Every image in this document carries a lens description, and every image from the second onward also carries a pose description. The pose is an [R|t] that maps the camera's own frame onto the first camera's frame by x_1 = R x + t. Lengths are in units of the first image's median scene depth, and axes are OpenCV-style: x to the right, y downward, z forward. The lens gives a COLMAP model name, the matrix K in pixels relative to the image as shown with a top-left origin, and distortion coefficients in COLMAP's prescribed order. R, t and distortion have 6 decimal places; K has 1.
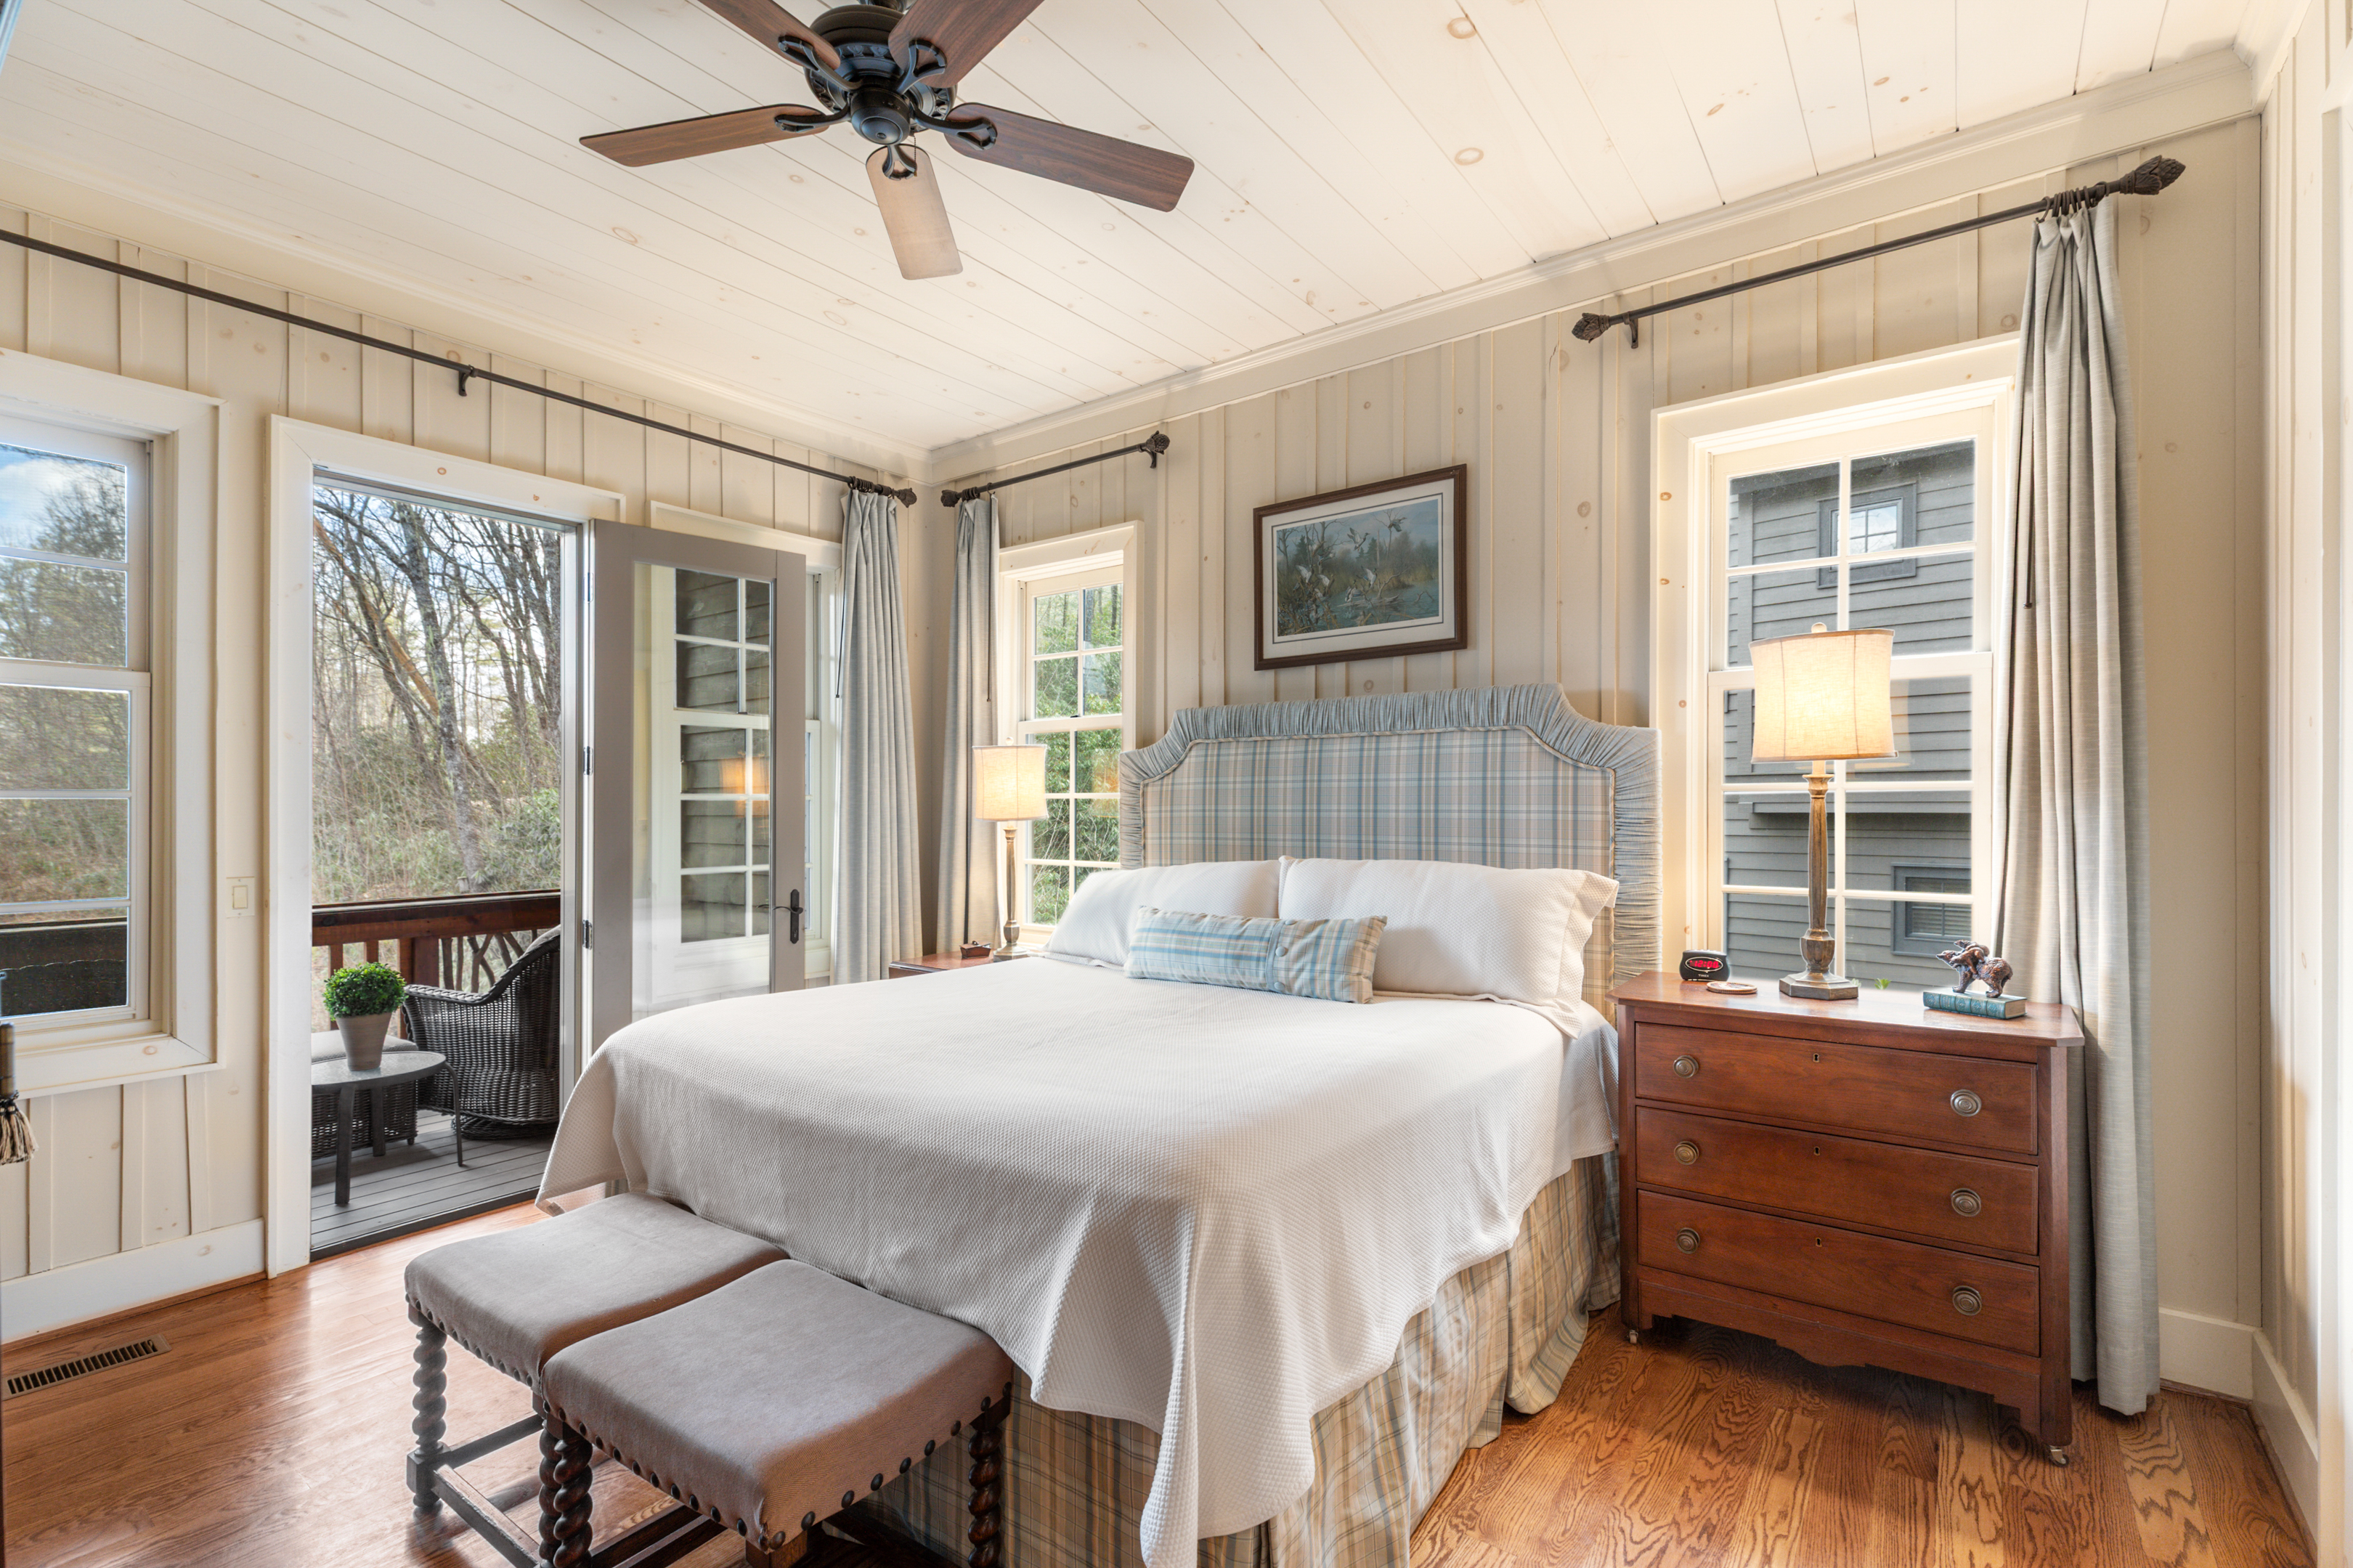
lens RADIAL K [[1062.1, 0, 1191.8], [0, 1062.1, 800.8], [0, 0, 1]] dist [0.002202, 0.000599]
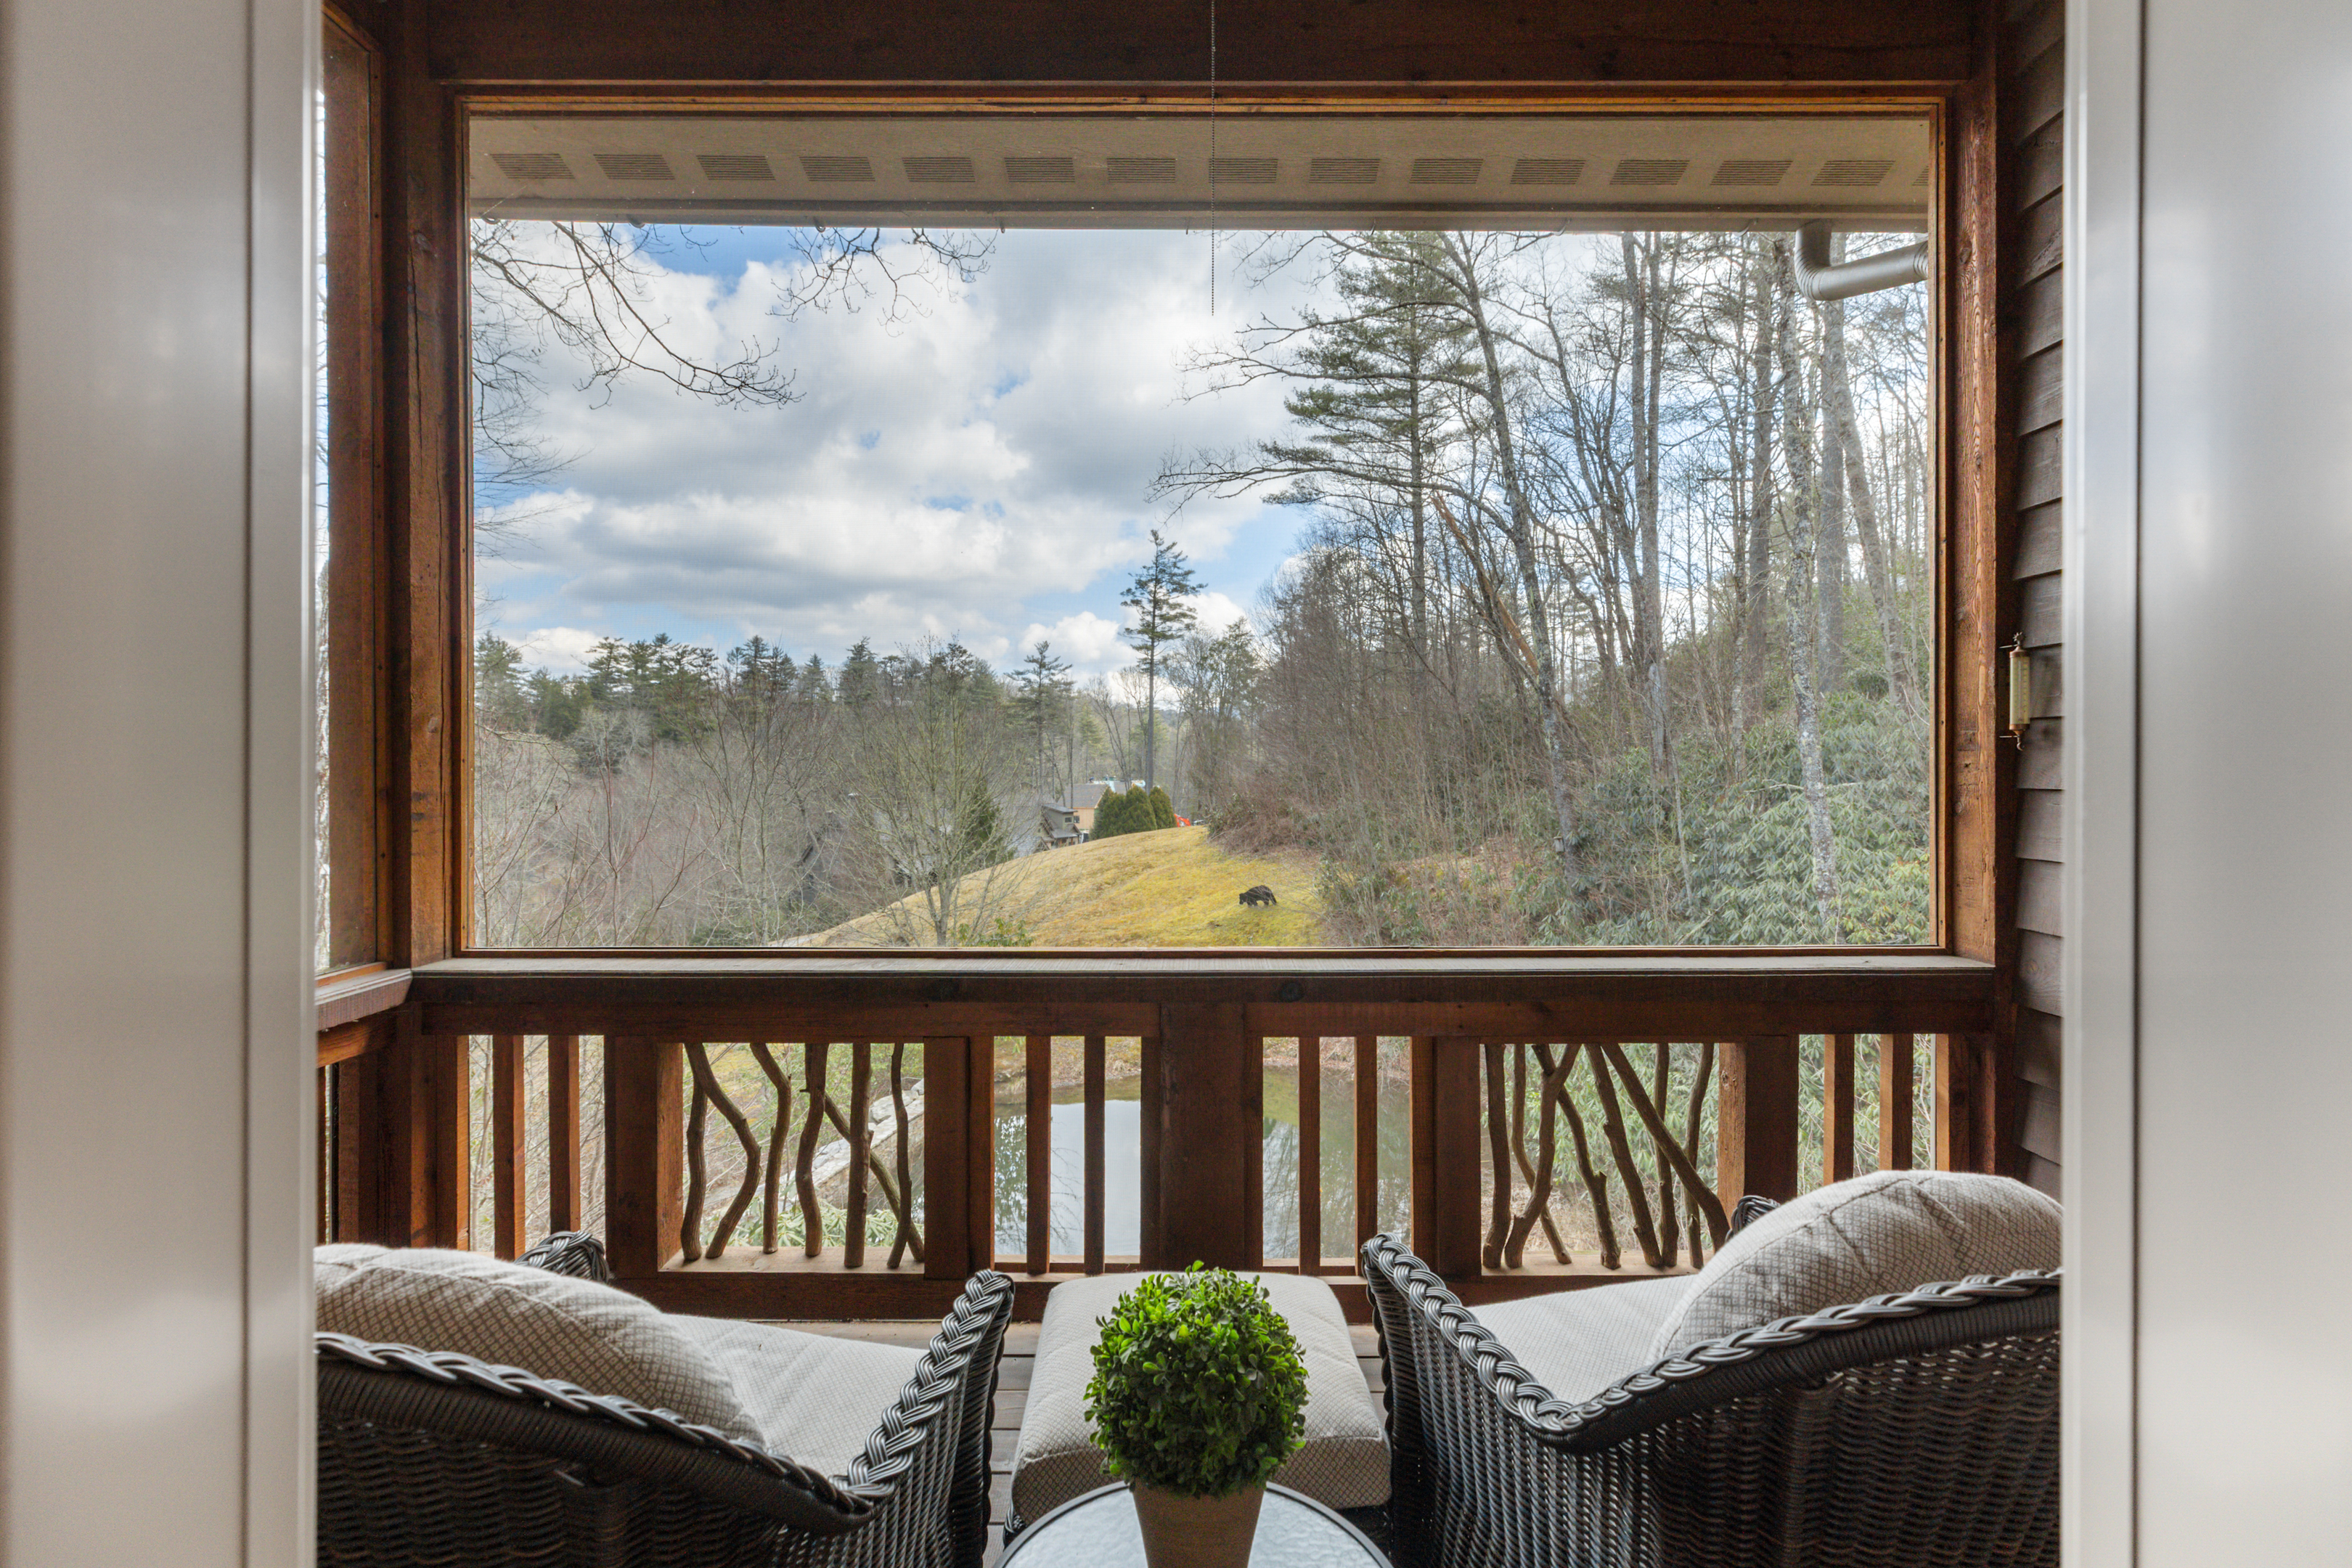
lens RADIAL K [[1061.6, 0, 1190.4], [0, 1061.6, 778.6], [0, 0, 1]] dist [0.002202, 0.000599]
pose [[0.591115, 0.010918, -0.806513, -0.072679], [0.002841, 0.999874, 0.015618, 0.000692], [0.806582, -0.011524, 0.591010, 0.111174]]
